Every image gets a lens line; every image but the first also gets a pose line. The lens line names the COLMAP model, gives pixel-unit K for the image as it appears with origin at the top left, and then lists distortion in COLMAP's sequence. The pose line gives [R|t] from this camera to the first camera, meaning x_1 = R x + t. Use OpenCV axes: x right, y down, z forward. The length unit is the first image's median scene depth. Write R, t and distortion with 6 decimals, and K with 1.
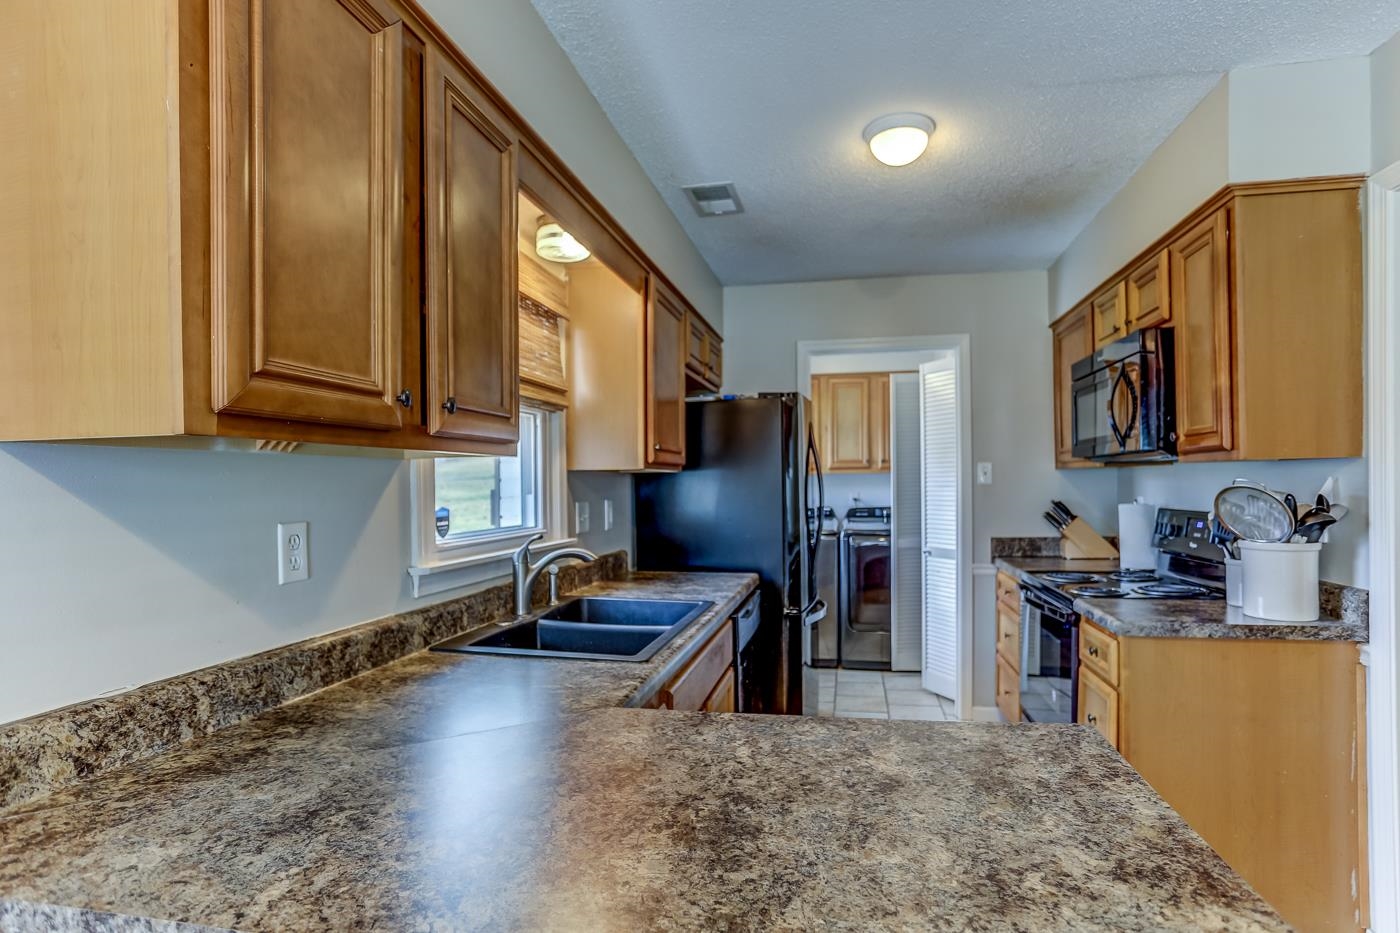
lens RADIAL K [[727.5, 0, 697.4], [0, 727.5, 461.0], [0, 0, 1]] dist [-0.048336, 0.033030]
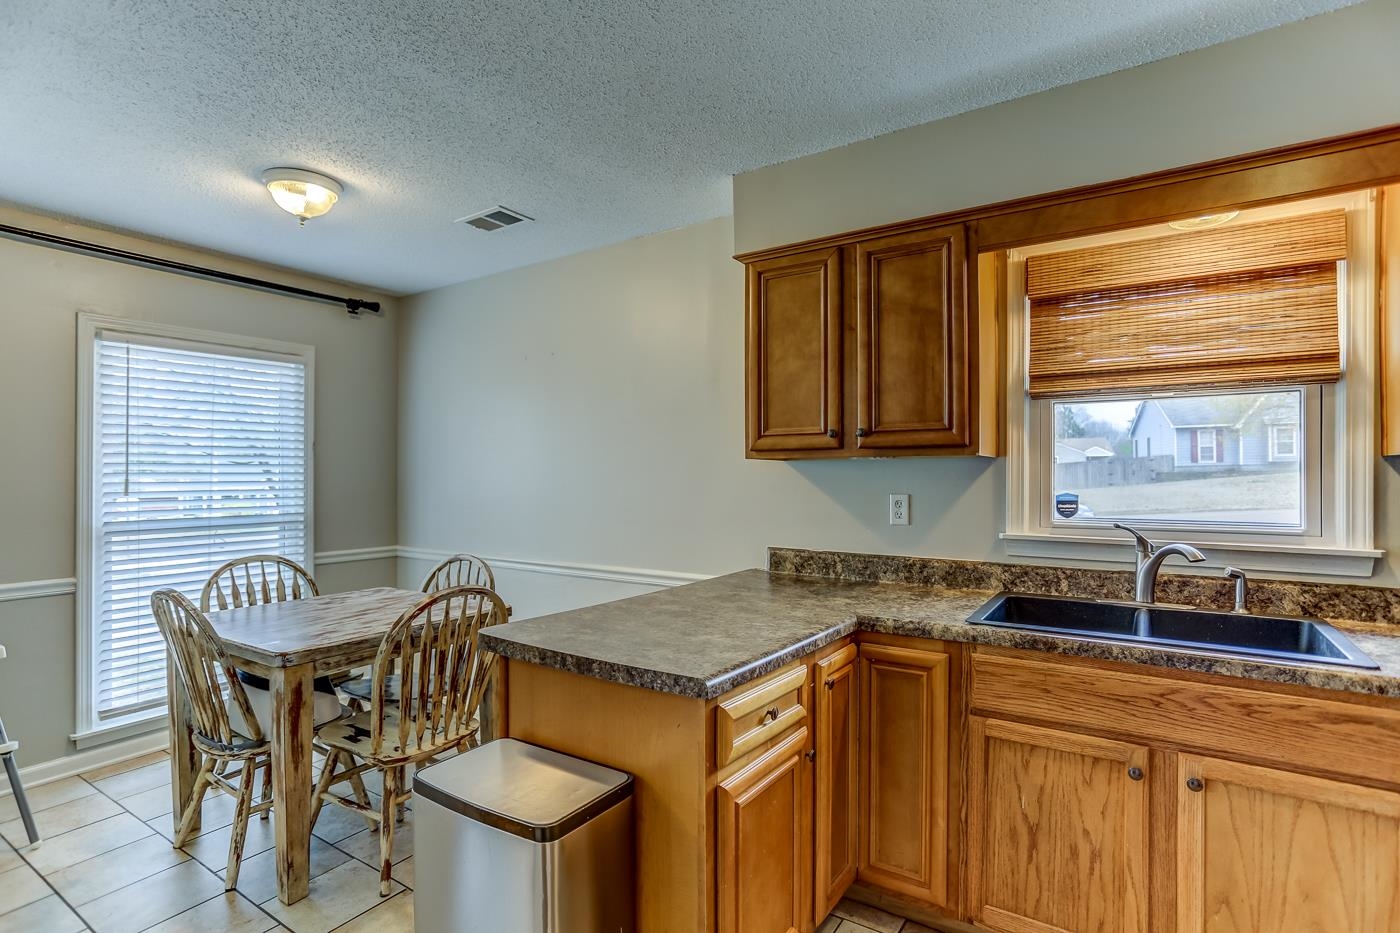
lens RADIAL K [[674.0, 0, 699.2], [0, 674.0, 474.1], [0, 0, 1]] dist [-0.041590, 0.020613]
pose [[-0.360469, 0.007171, -0.932743, 1.243111], [0.028427, 0.999590, -0.003301, 0.023195], [0.932338, -0.027705, -0.360526, 1.098383]]
